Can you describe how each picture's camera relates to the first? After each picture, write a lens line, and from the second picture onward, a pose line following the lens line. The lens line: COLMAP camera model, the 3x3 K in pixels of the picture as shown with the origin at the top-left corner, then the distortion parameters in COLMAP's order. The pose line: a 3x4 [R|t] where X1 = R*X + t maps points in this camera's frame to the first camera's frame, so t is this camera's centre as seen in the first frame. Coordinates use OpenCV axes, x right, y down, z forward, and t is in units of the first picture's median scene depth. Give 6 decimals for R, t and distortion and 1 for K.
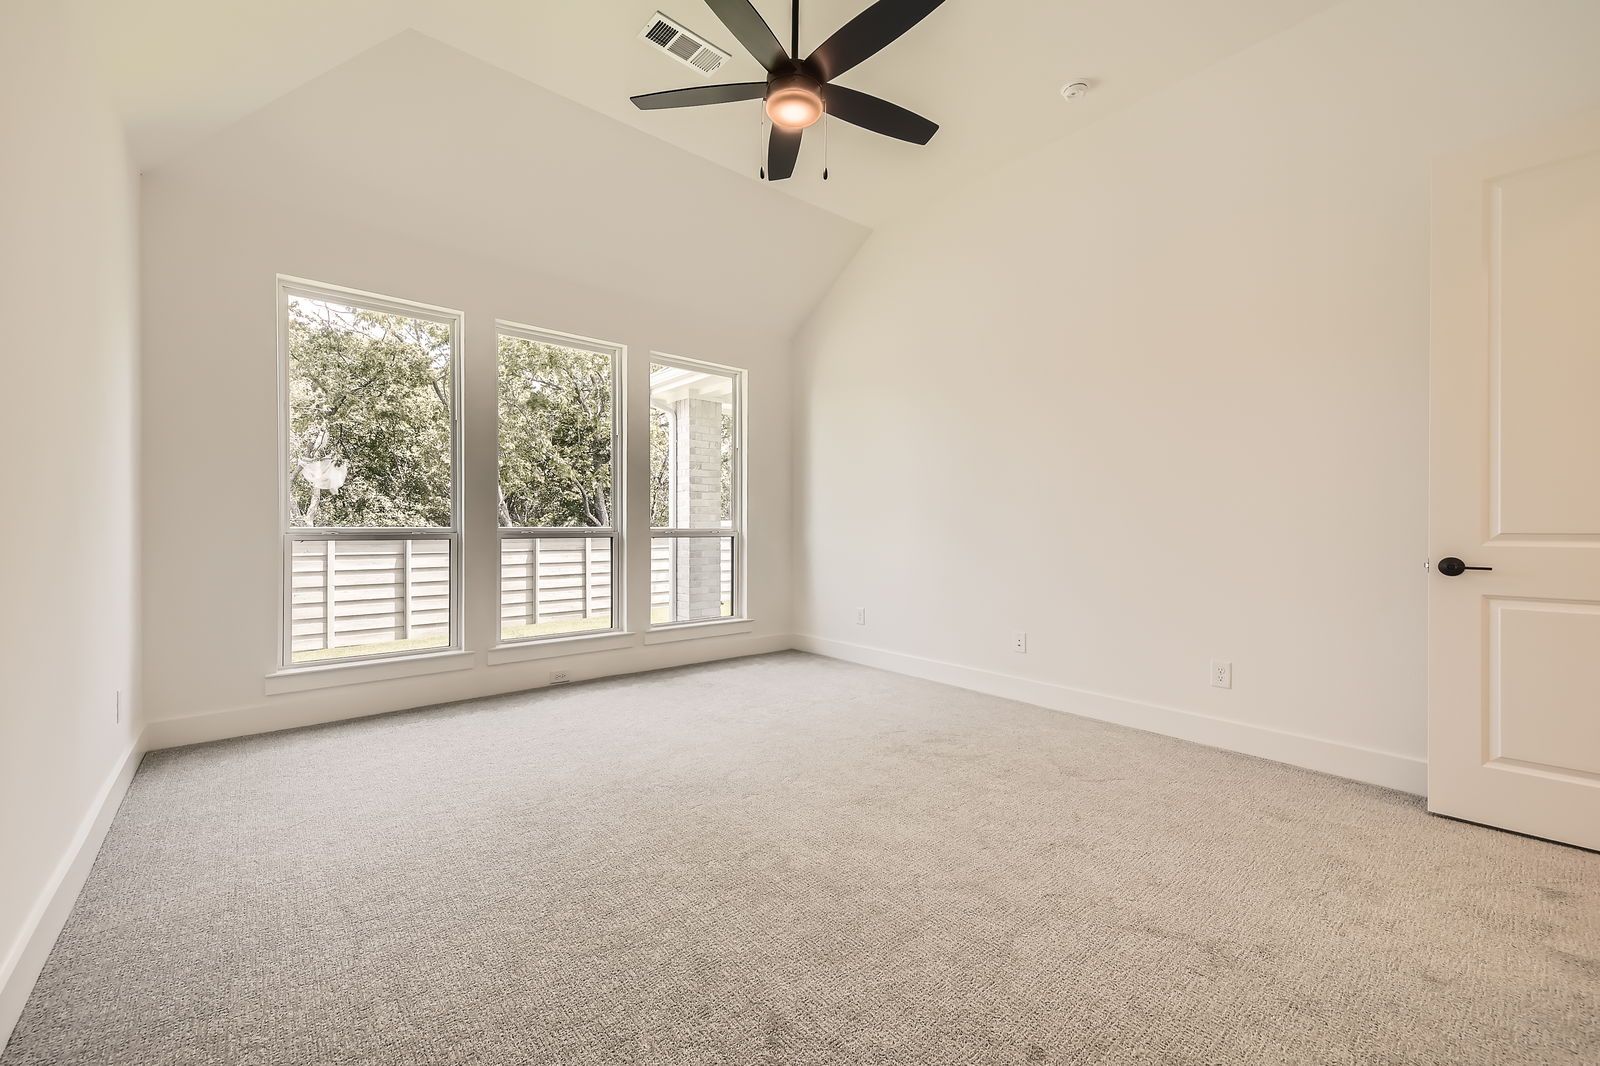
lens RADIAL K [[643.0, 0, 799.7], [0, 643.0, 551.2], [0, 0, 1]] dist [0.013607, -0.000312]
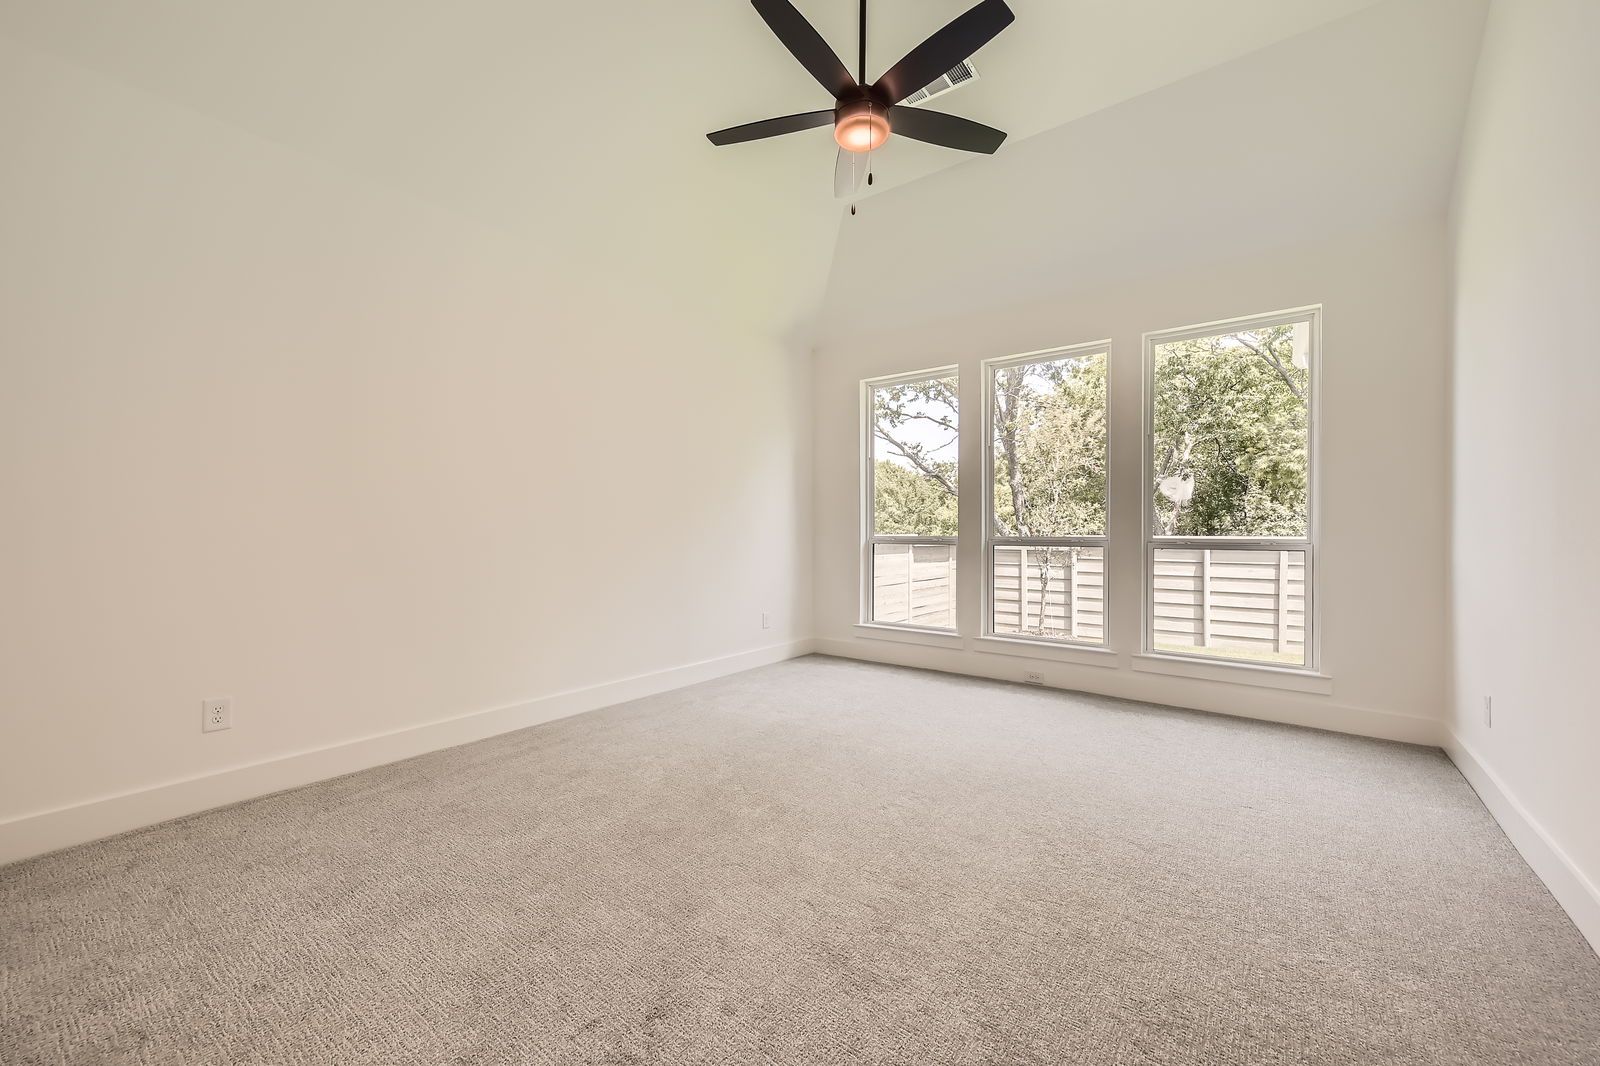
lens RADIAL K [[628.2, 0, 796.6], [0, 628.2, 538.3], [0, 0, 1]] dist [0.009222, -0.000765]
pose [[0.175520, 0.010150, -0.984424, 0.341184], [-0.042594, 0.999089, 0.002707, -0.012421], [0.983554, 0.041455, 0.175792, 0.262938]]
